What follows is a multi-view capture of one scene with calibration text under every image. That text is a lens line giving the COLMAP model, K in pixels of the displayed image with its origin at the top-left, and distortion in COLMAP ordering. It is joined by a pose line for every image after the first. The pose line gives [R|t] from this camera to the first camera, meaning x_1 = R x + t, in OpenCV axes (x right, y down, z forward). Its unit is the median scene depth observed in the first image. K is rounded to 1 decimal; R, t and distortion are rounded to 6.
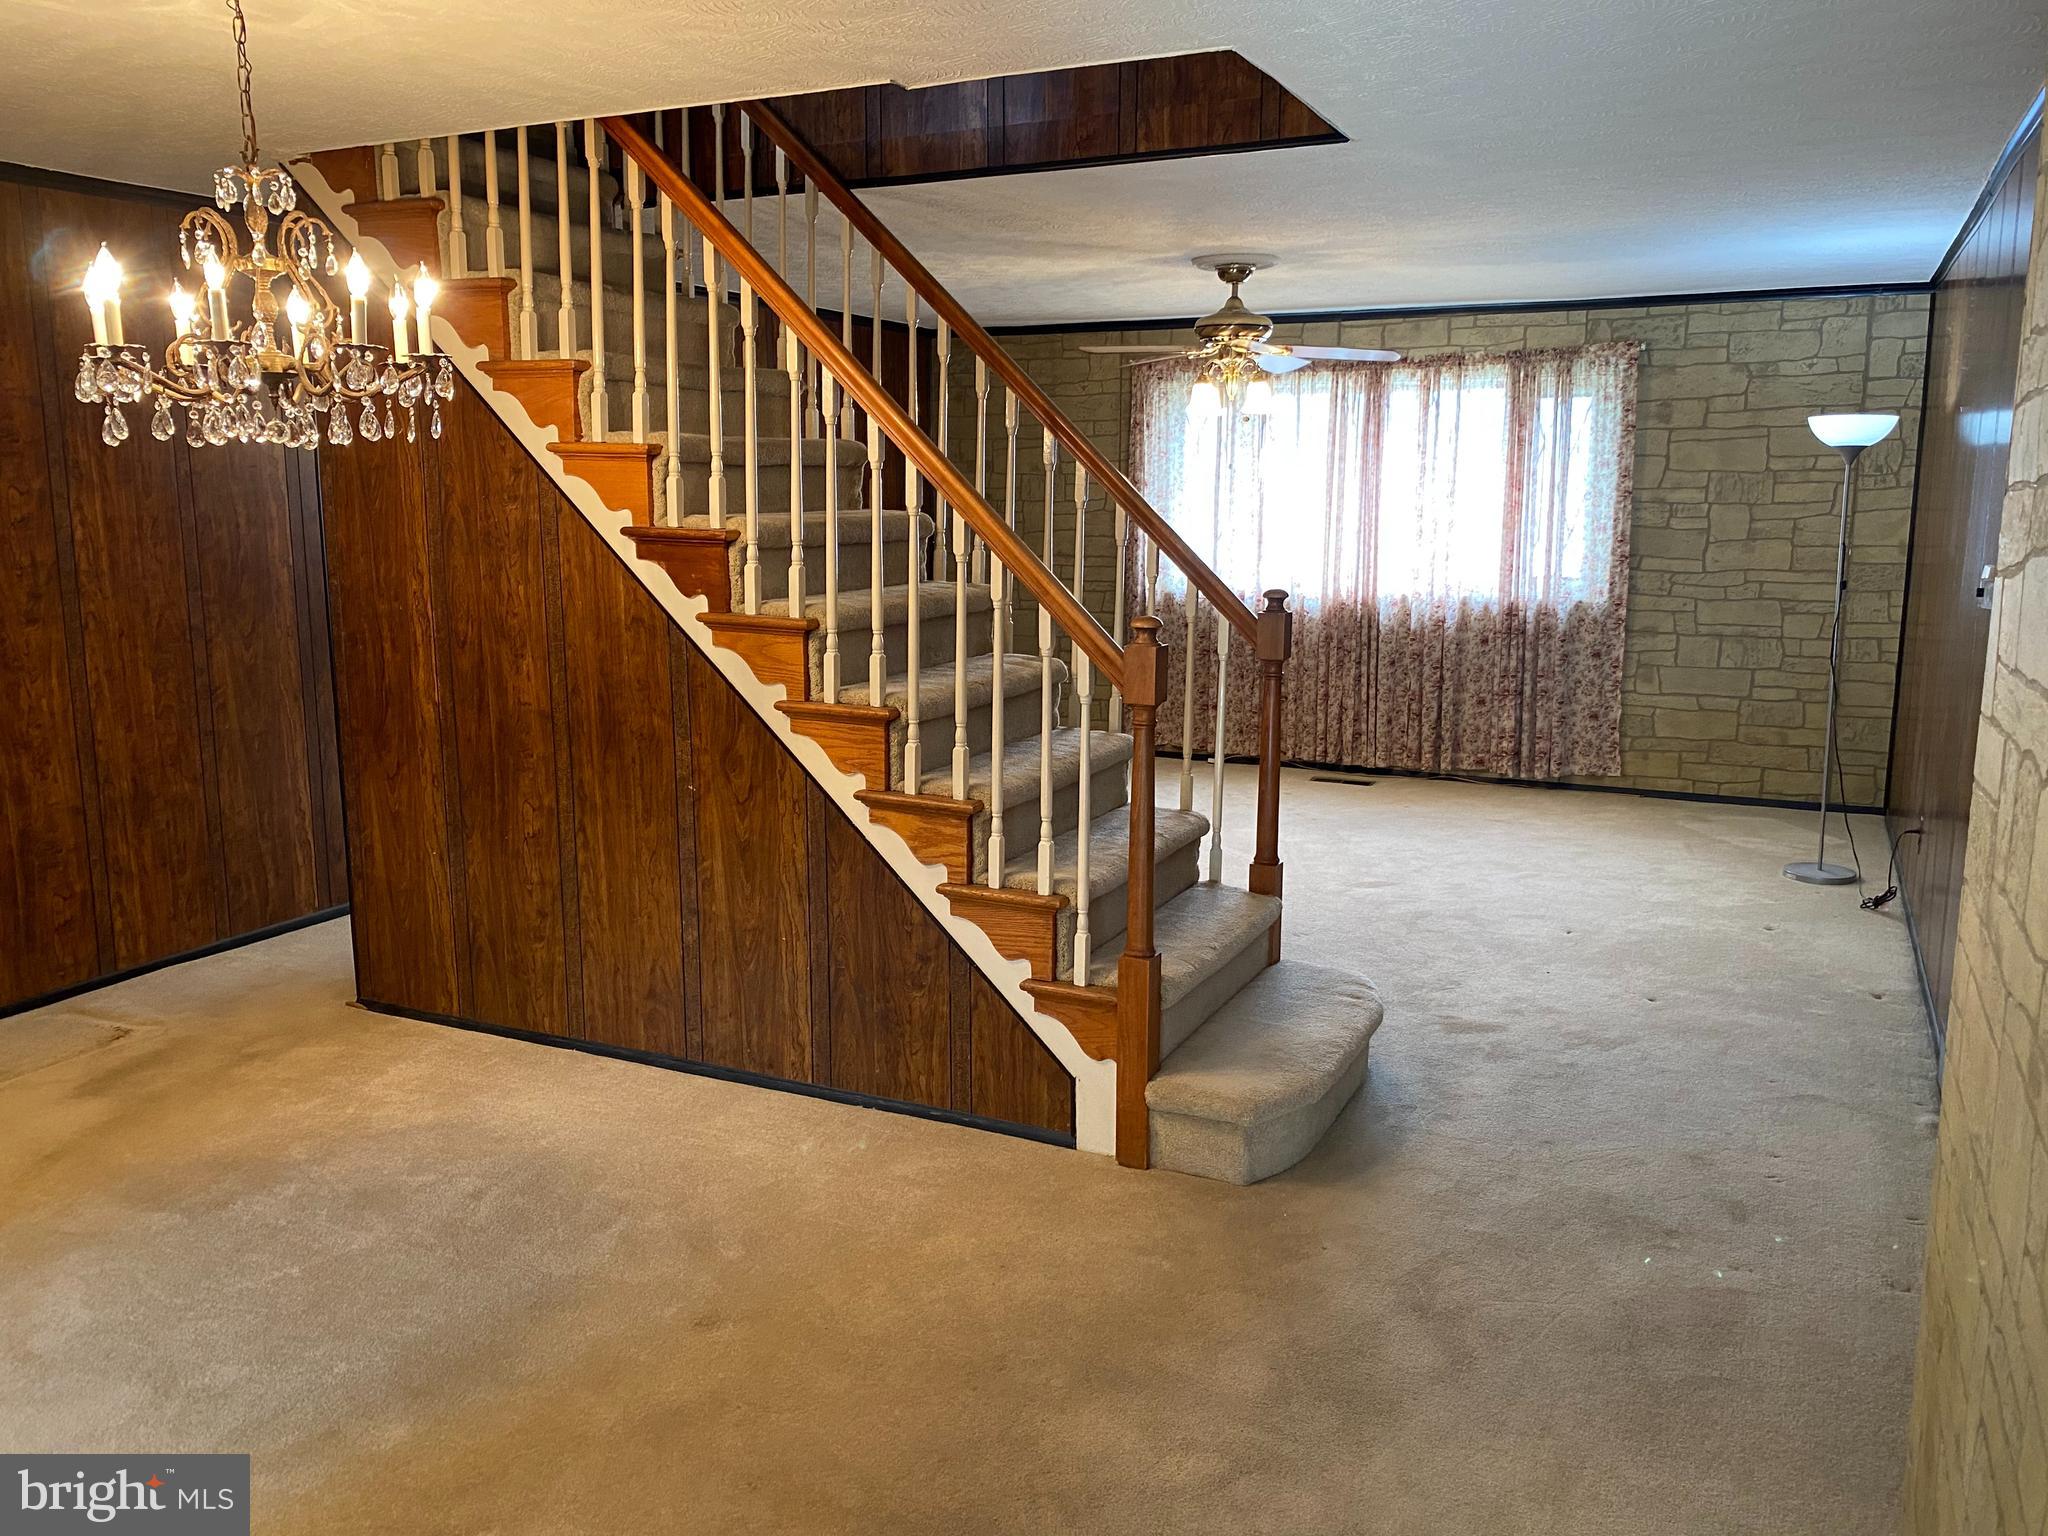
lens RADIAL K [[1556.9, 0, 1034.1], [0, 1556.9, 749.8], [0, 0, 1]] dist [0.047131, -0.057401]
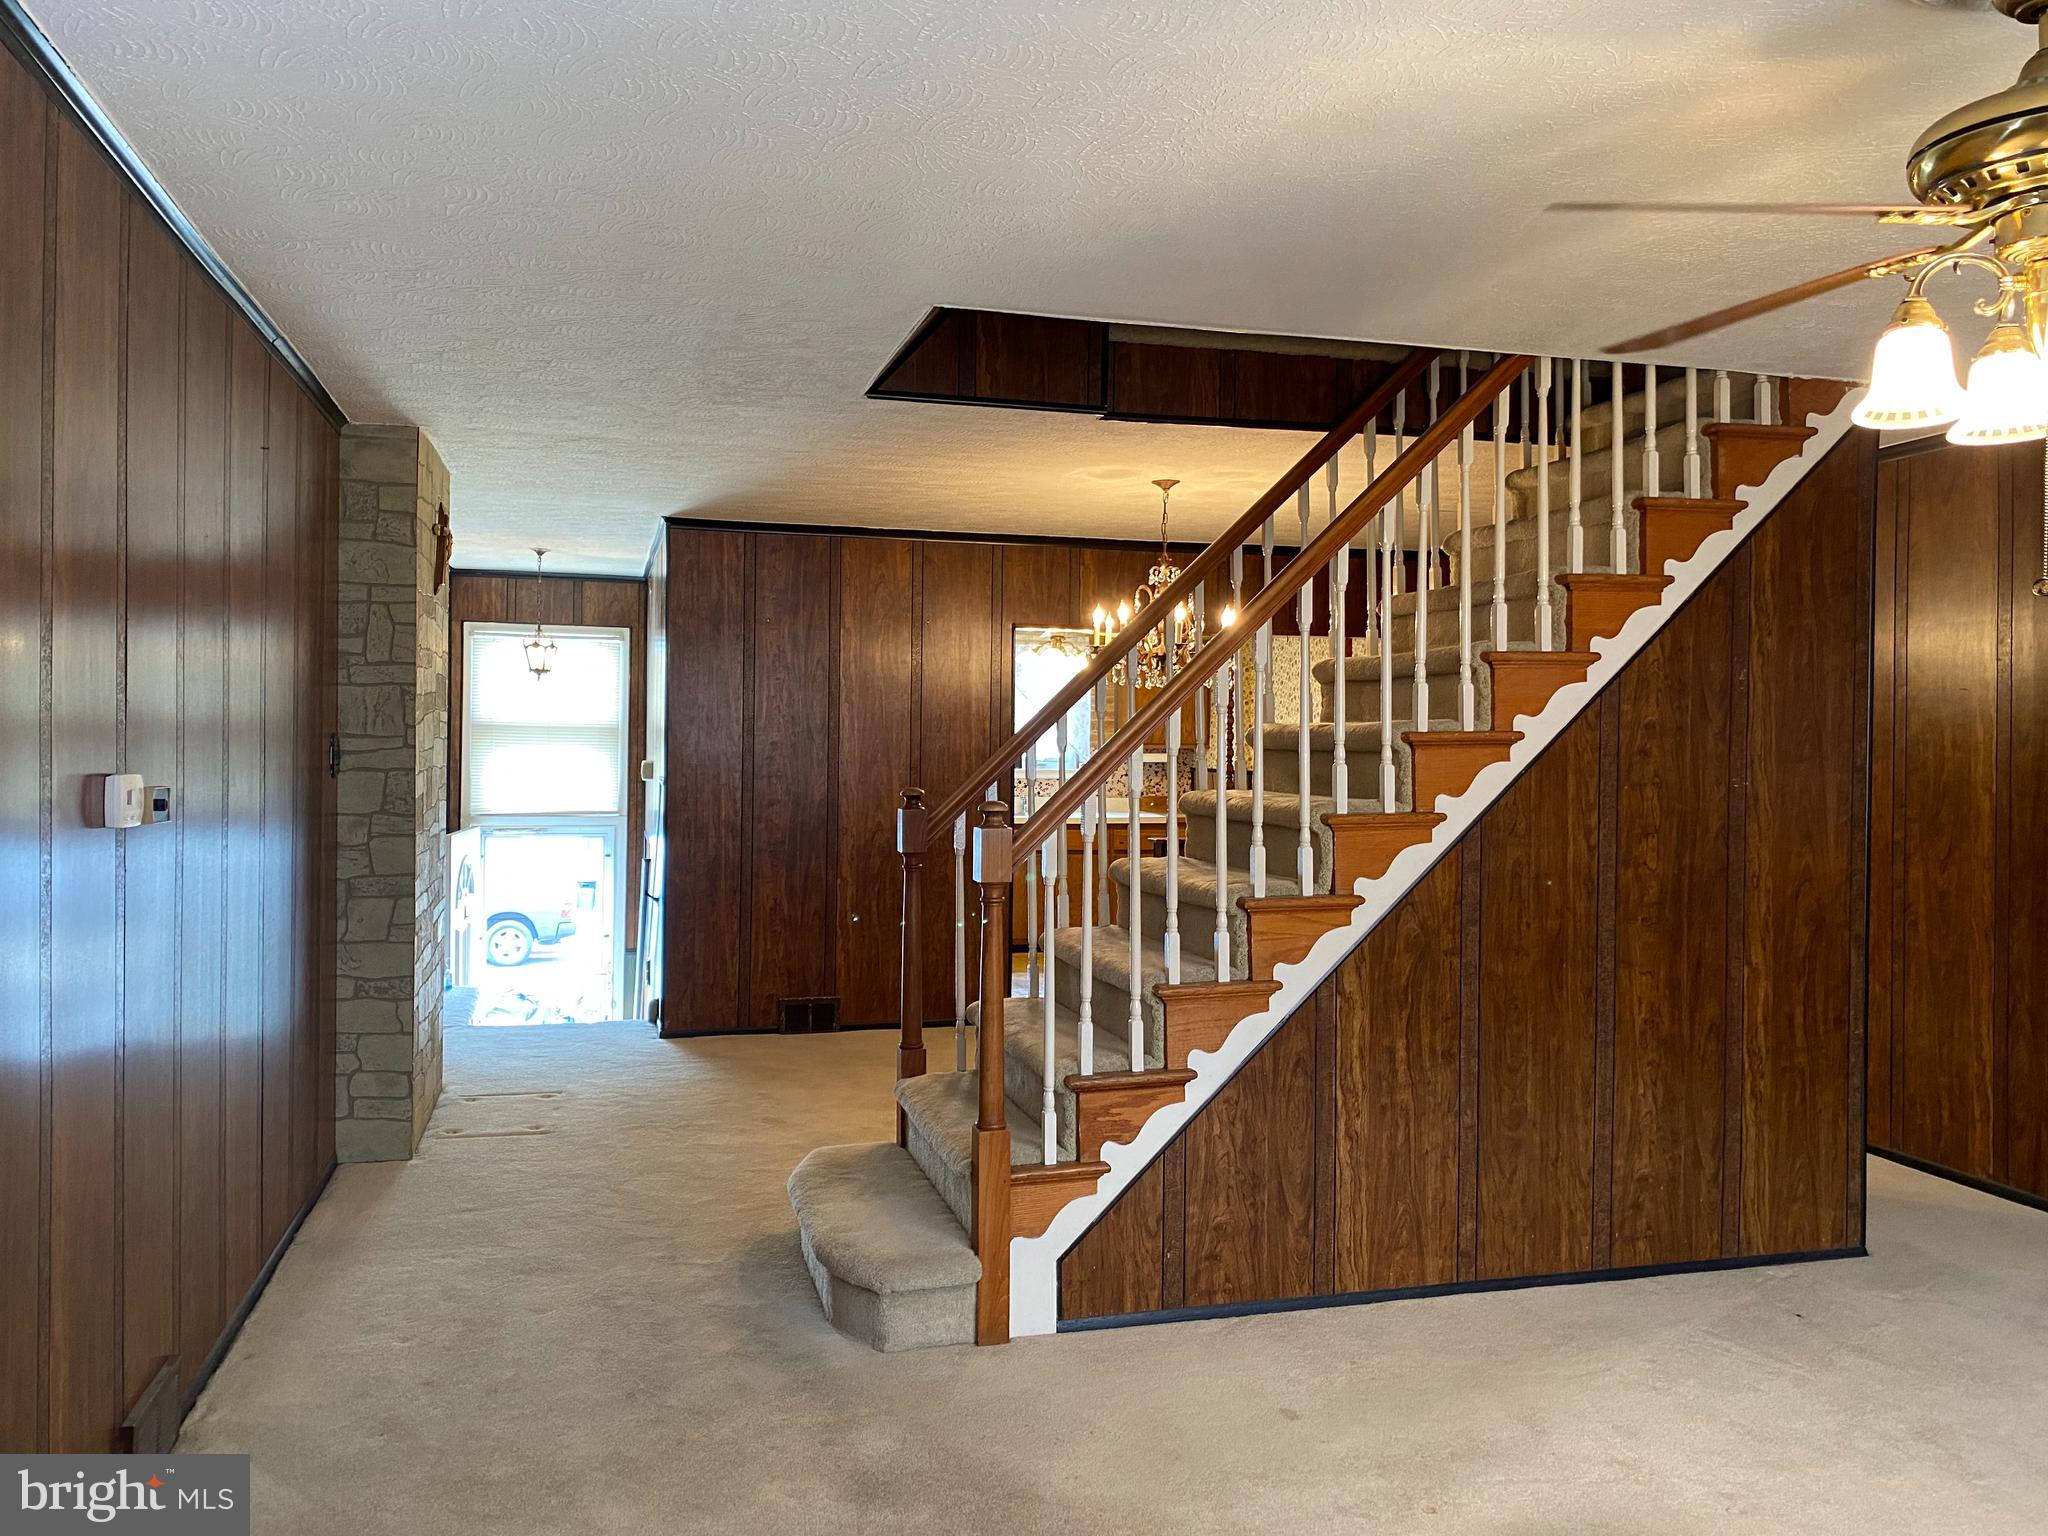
lens RADIAL K [[1556.9, 0, 1031.2], [0, 1556.9, 739.3], [0, 0, 1]] dist [0.047131, -0.057401]
pose [[-0.756594, -0.006623, -0.653852, 0.489016], [-0.119985, 0.984376, 0.128867, -0.174084], [0.642783, 0.175952, -0.745568, 1.147003]]
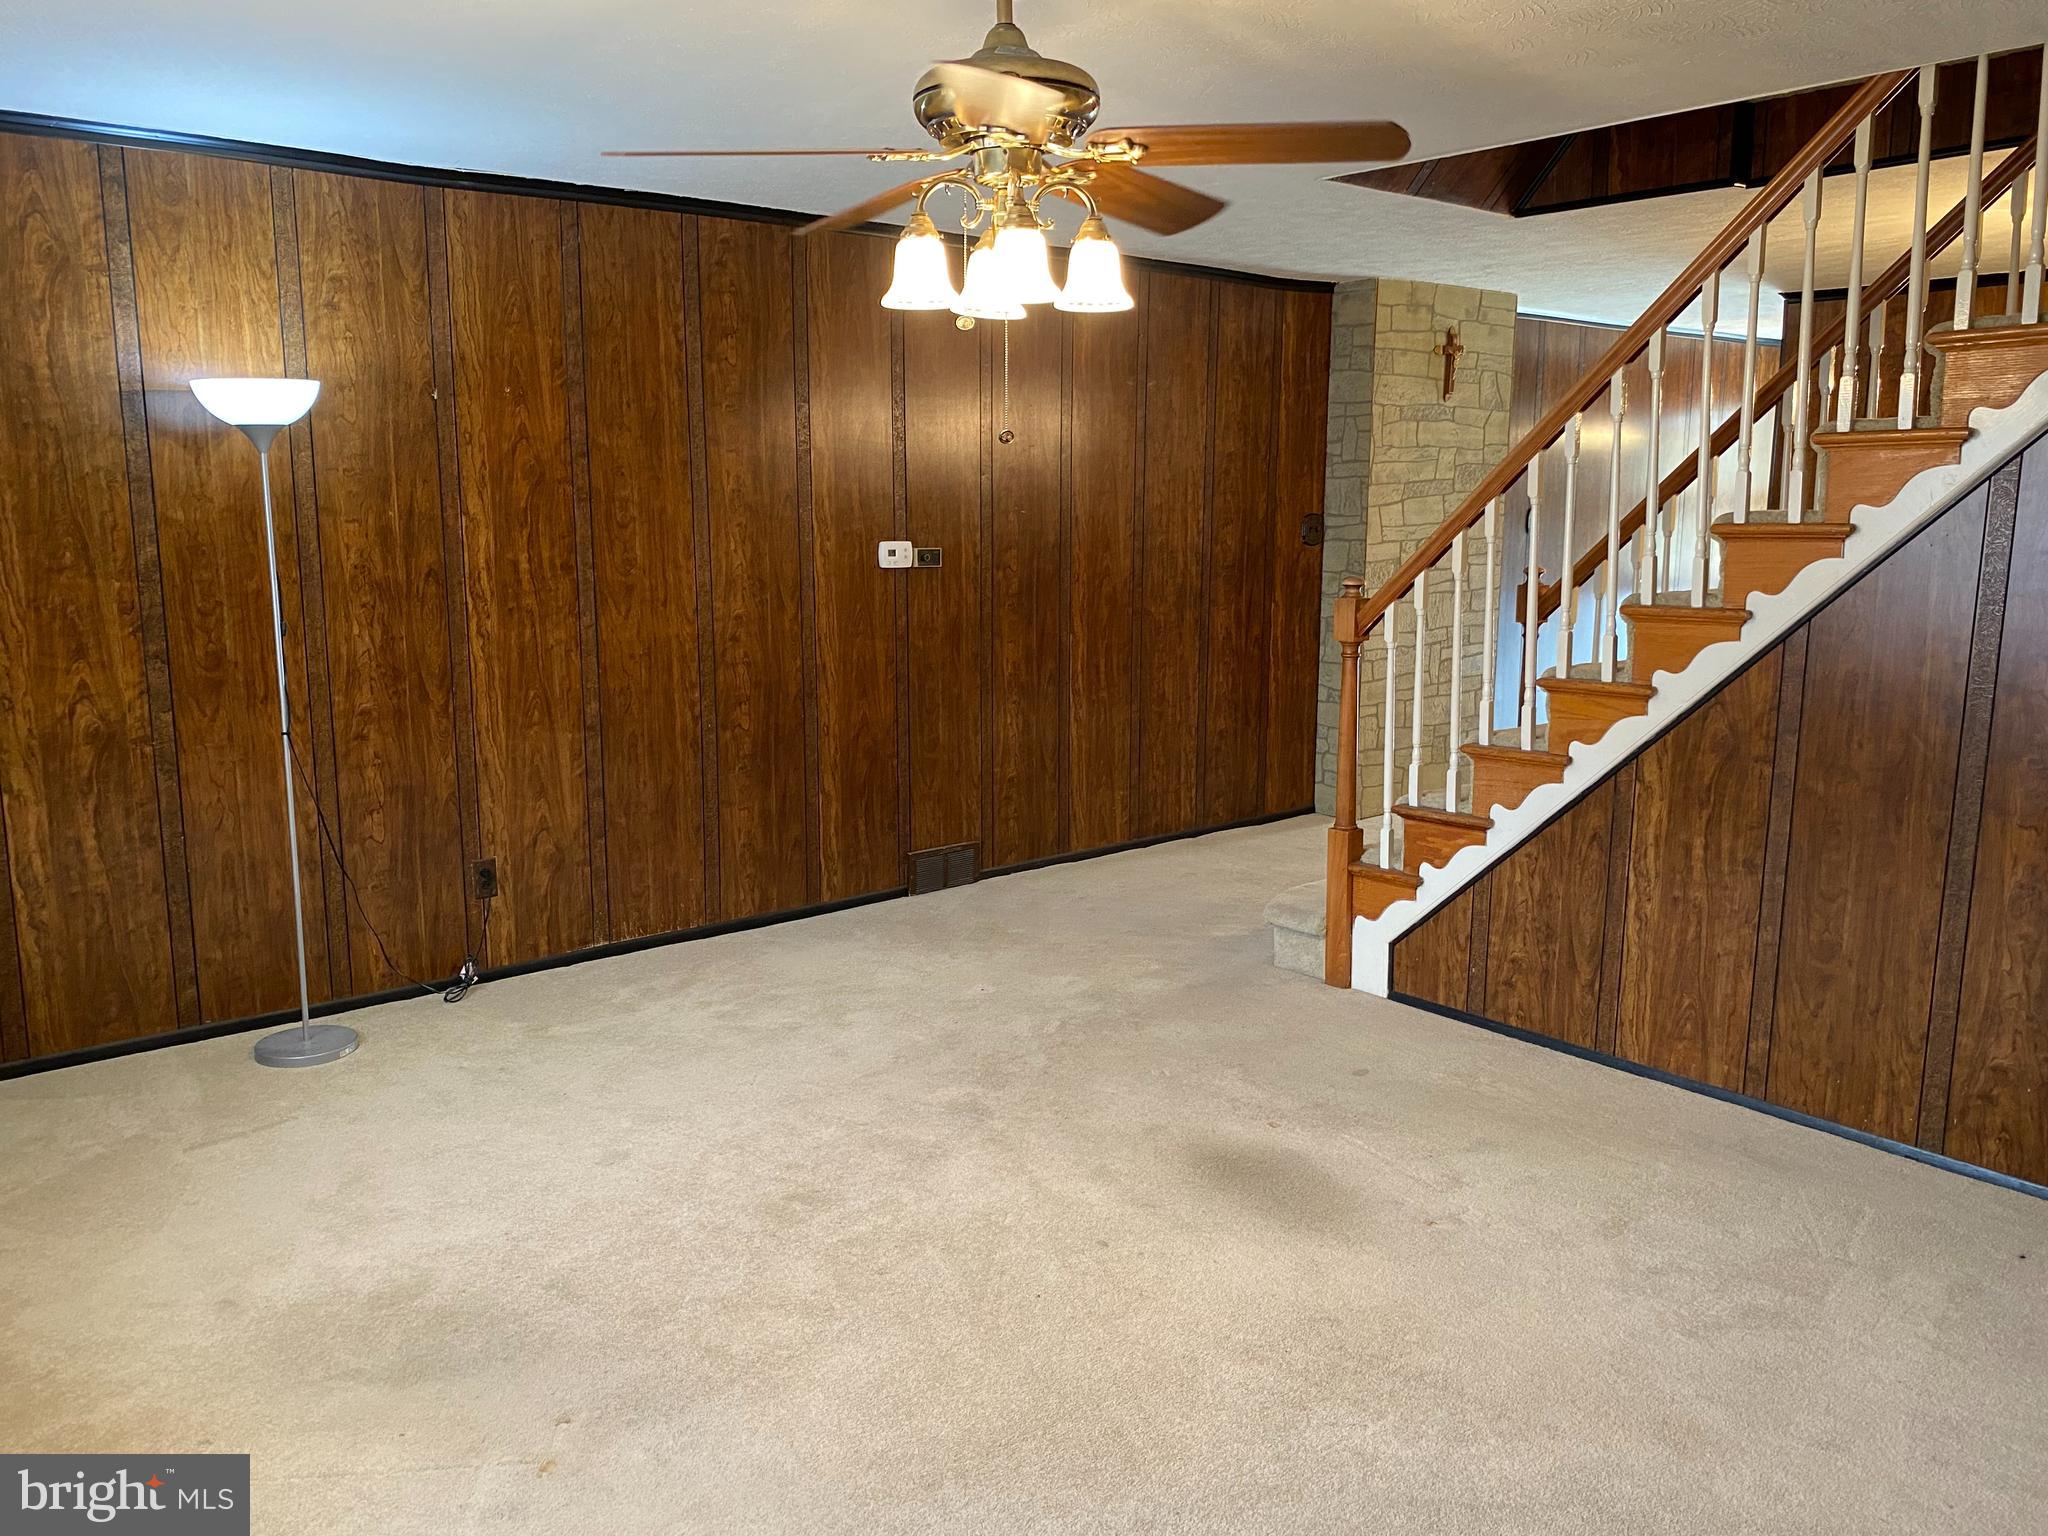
lens RADIAL K [[1556.9, 0, 1014.4], [0, 1556.9, 756.0], [0, 0, 1]] dist [0.047131, -0.057401]
pose [[-0.905921, -0.071296, 0.417402, -0.068068], [0.072438, 0.945101, 0.318648, -0.243505], [-0.417205, 0.318905, -0.851022, 1.439122]]
